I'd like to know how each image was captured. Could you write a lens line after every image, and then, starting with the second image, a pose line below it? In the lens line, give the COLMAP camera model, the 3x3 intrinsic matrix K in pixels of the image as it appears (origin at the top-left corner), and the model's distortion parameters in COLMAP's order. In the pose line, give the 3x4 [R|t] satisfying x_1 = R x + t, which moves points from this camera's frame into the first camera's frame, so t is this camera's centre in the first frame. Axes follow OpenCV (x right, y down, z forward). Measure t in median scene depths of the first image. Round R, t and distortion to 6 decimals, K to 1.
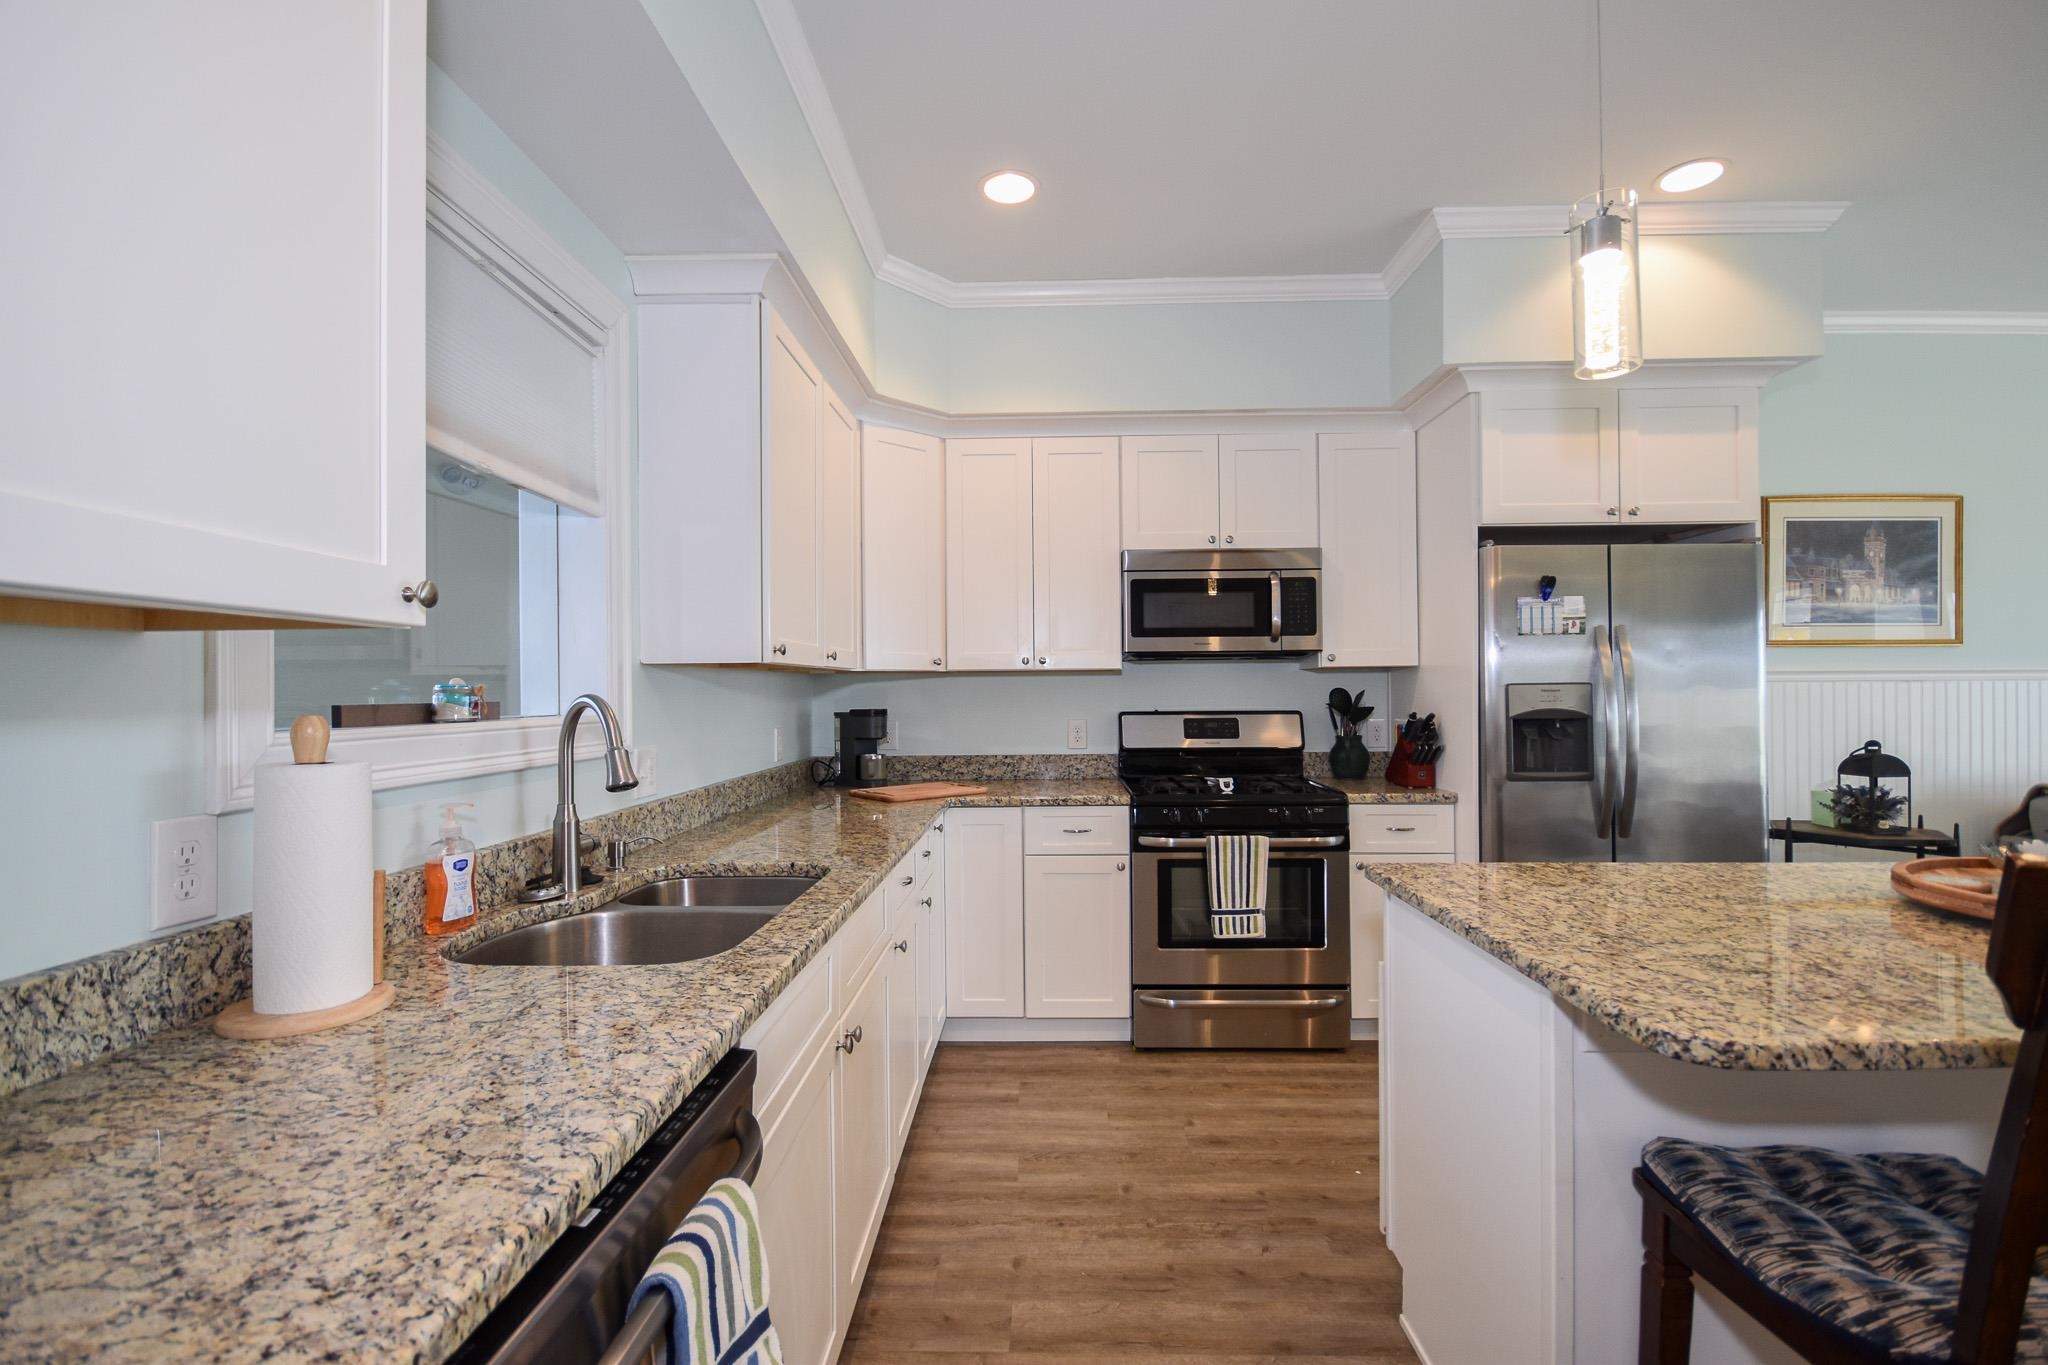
lens RADIAL K [[896.6, 0, 1025.1], [0, 896.6, 691.6], [0, 0, 1]] dist [0.003631, -0.007177]
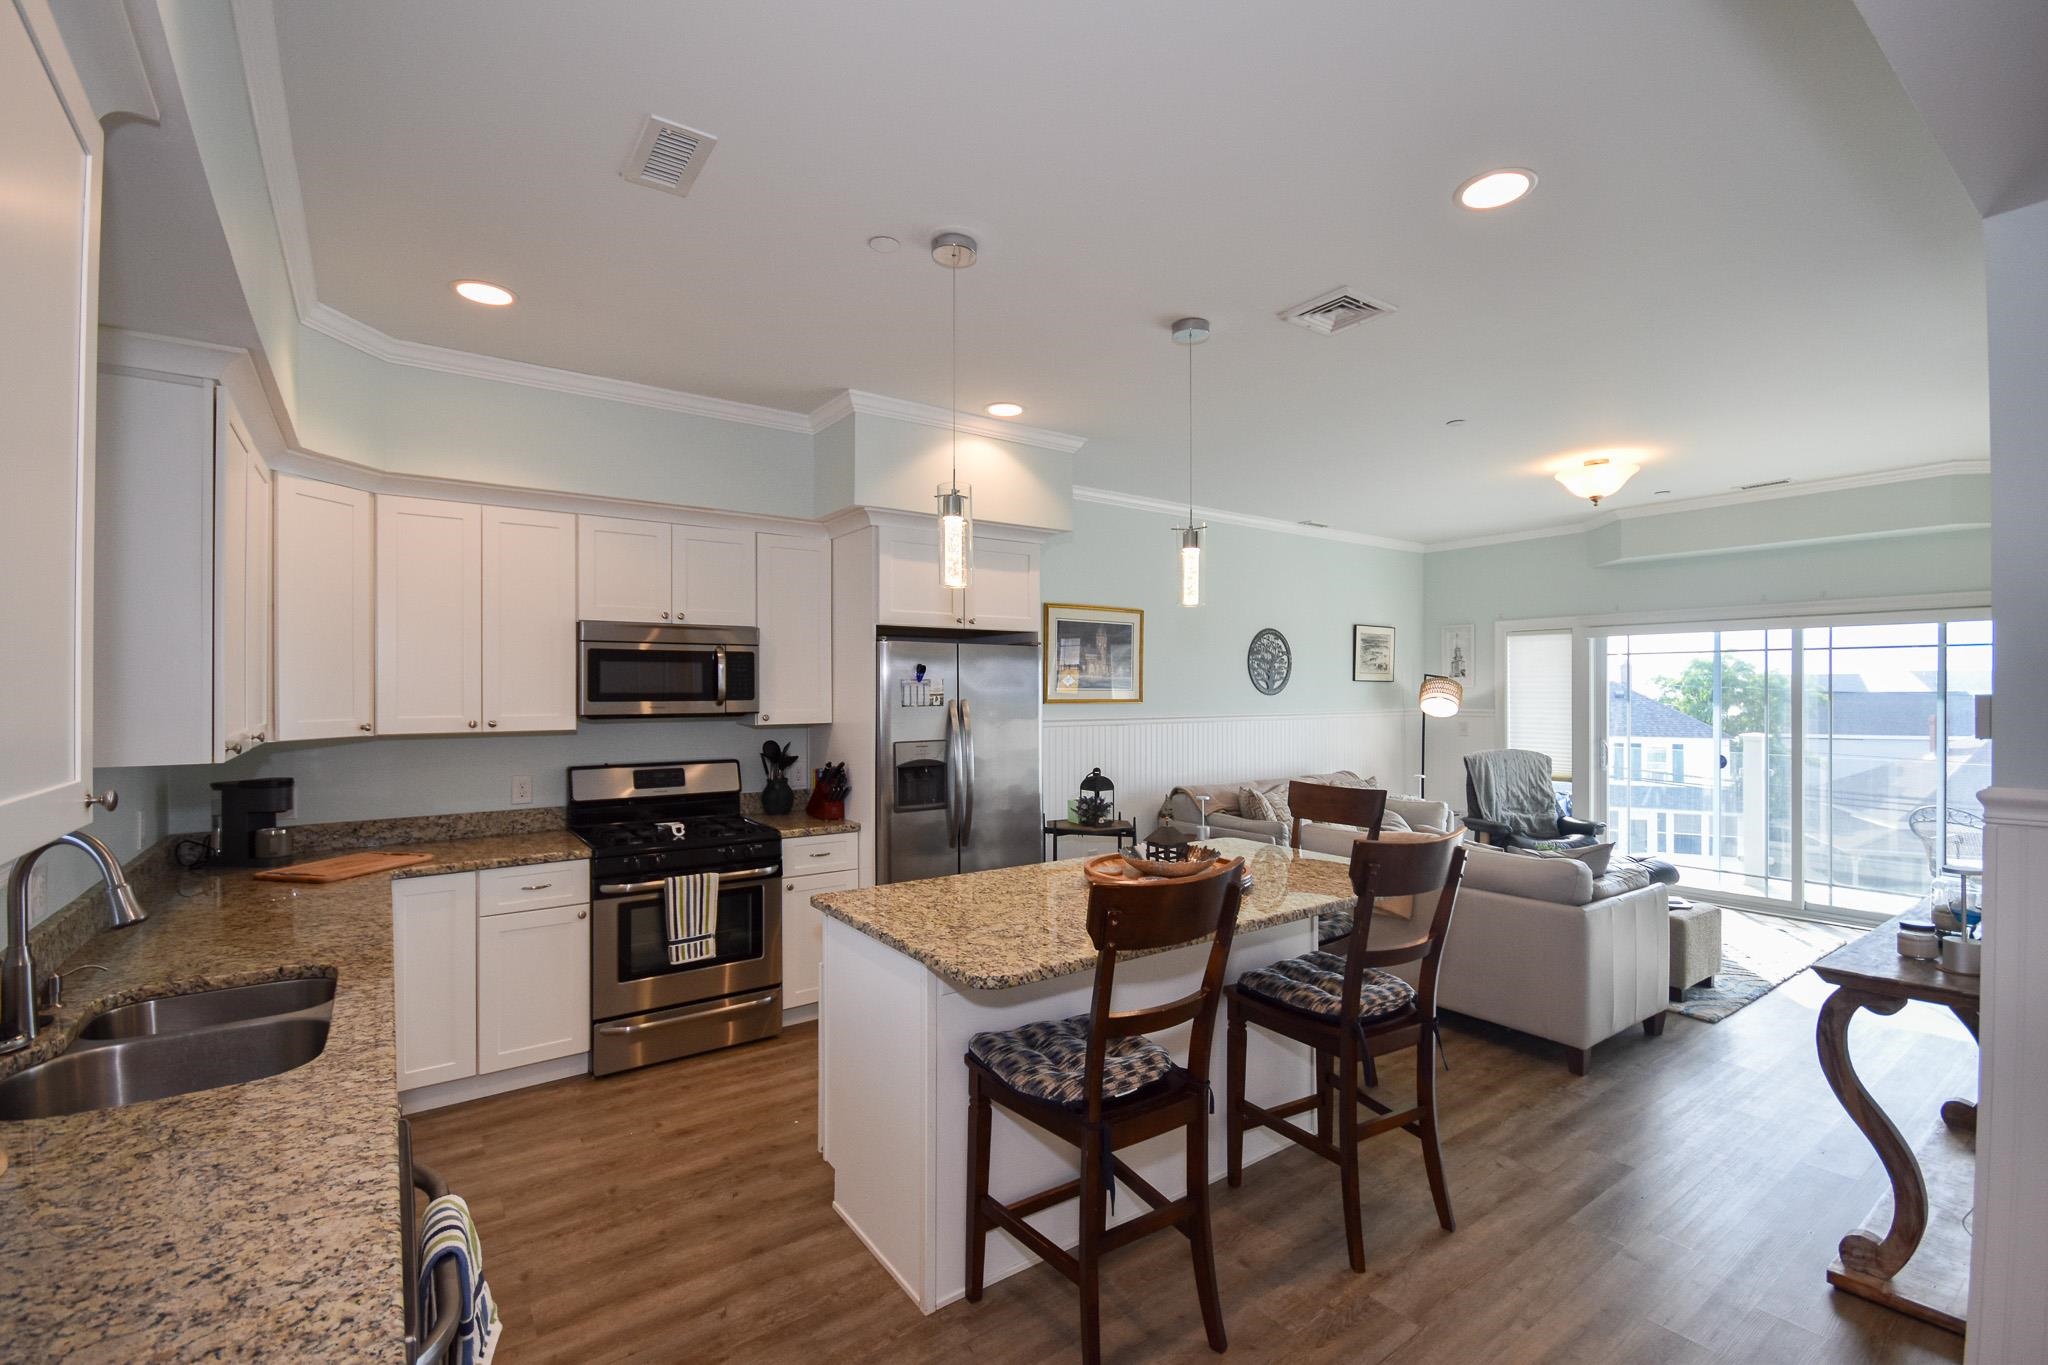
lens RADIAL K [[896.6, 0, 1031.5], [0, 896.6, 689.6], [0, 0, 1]] dist [0.003631, -0.007177]
pose [[0.791560, 0.008291, 0.611035, -0.132340], [-0.005866, 0.999965, -0.005969, -0.078842], [-0.611063, 0.001141, 0.791581, -0.208955]]
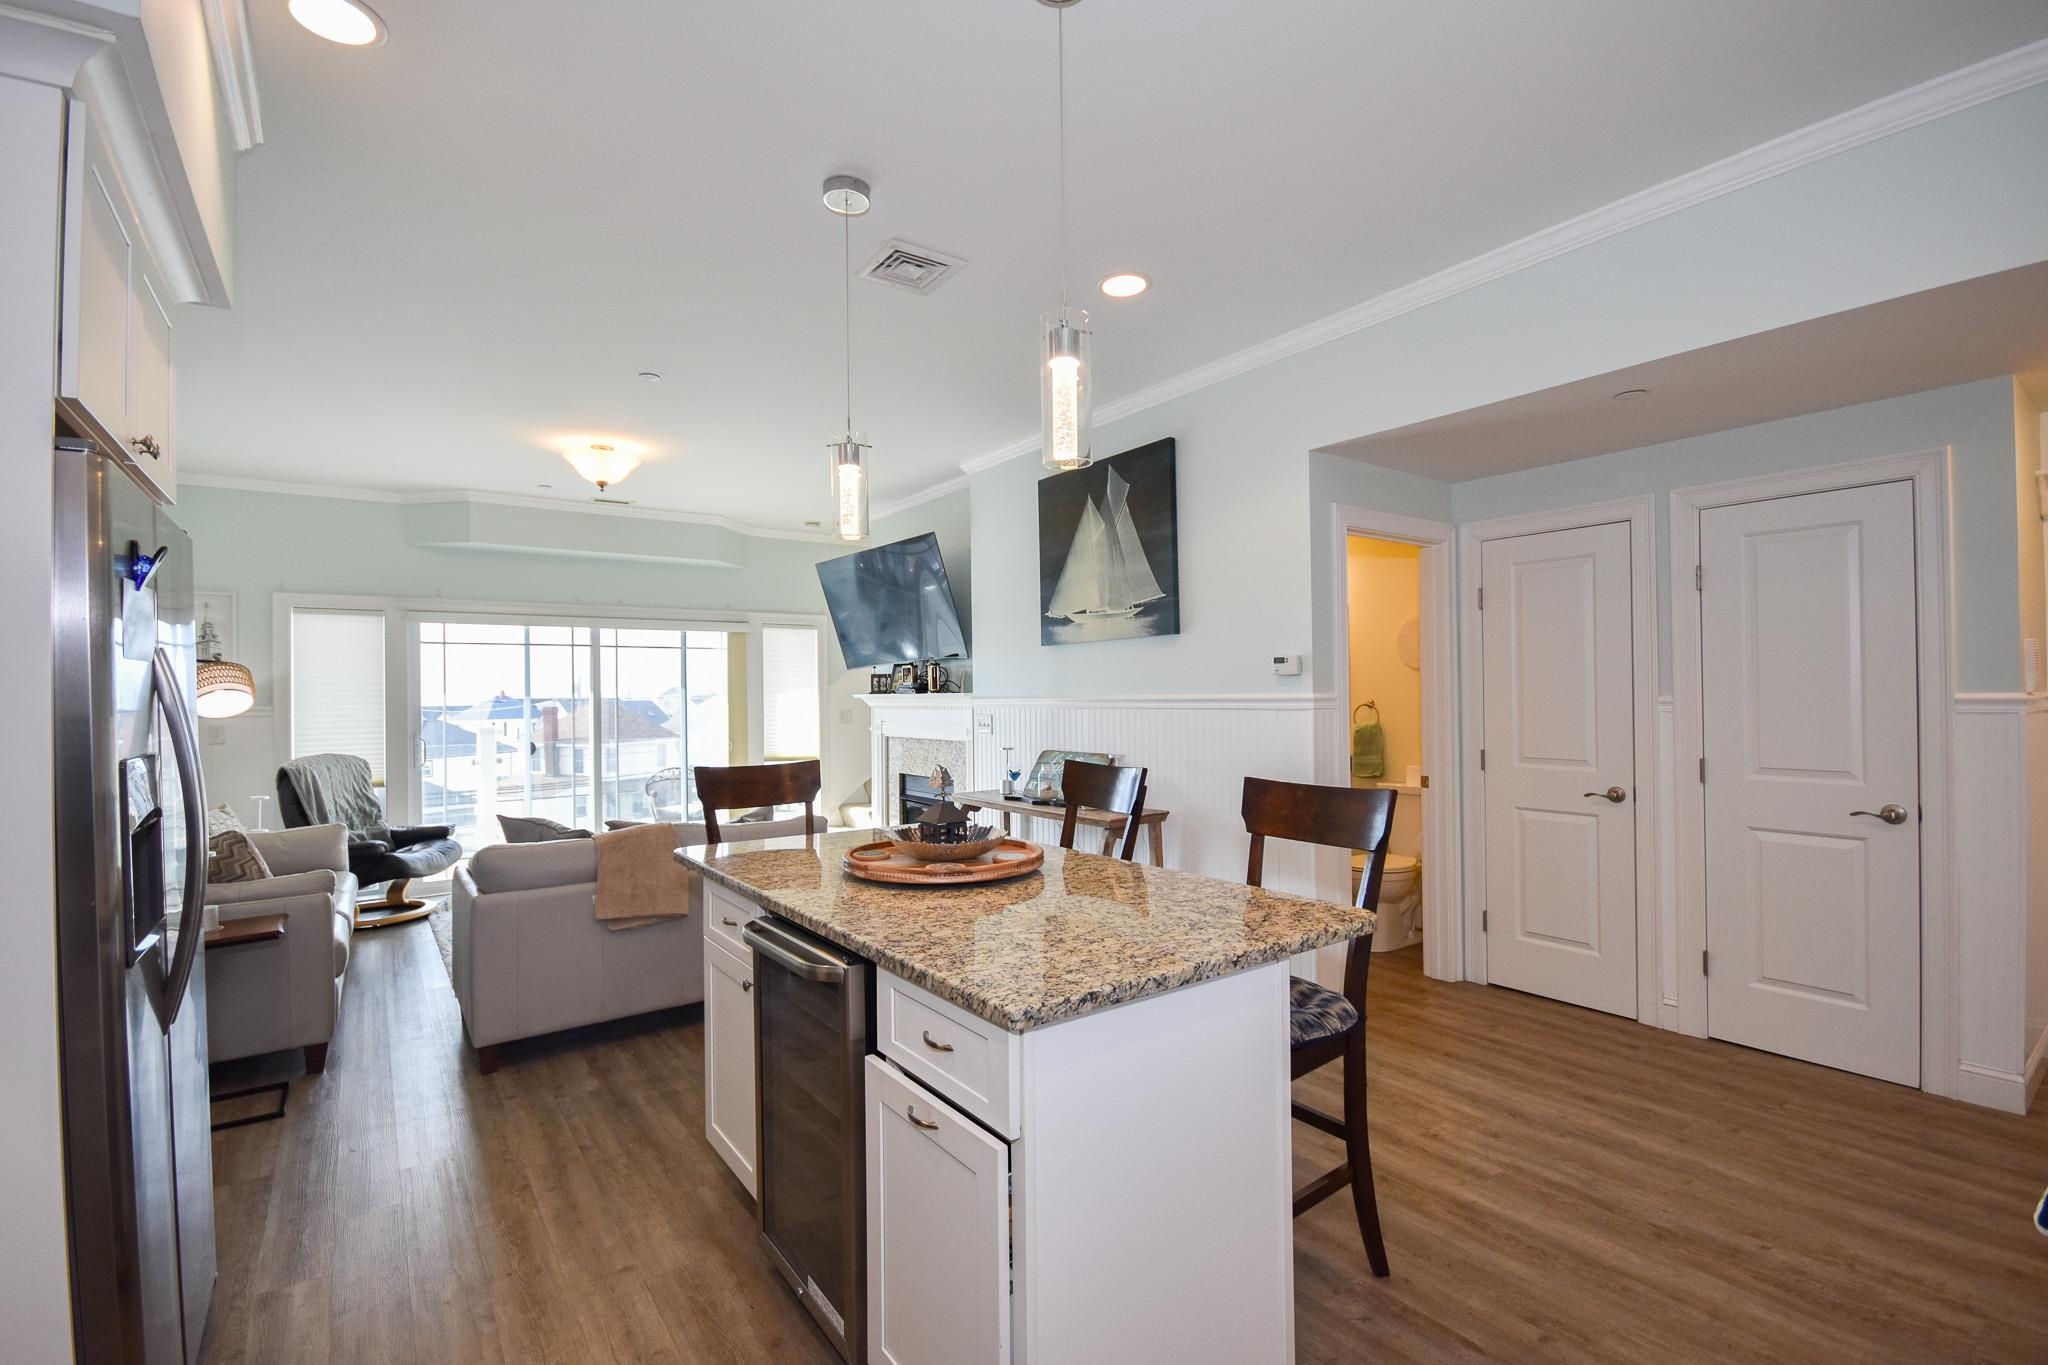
lens RADIAL K [[896.6, 0, 1026.8], [0, 896.6, 686.2], [0, 0, 1]] dist [0.003631, -0.007177]
pose [[-0.620479, 0.024032, 0.783854, -0.101847], [0.022315, 0.999667, -0.012984, -0.029309], [-0.783905, 0.009436, -0.620809, 0.897142]]
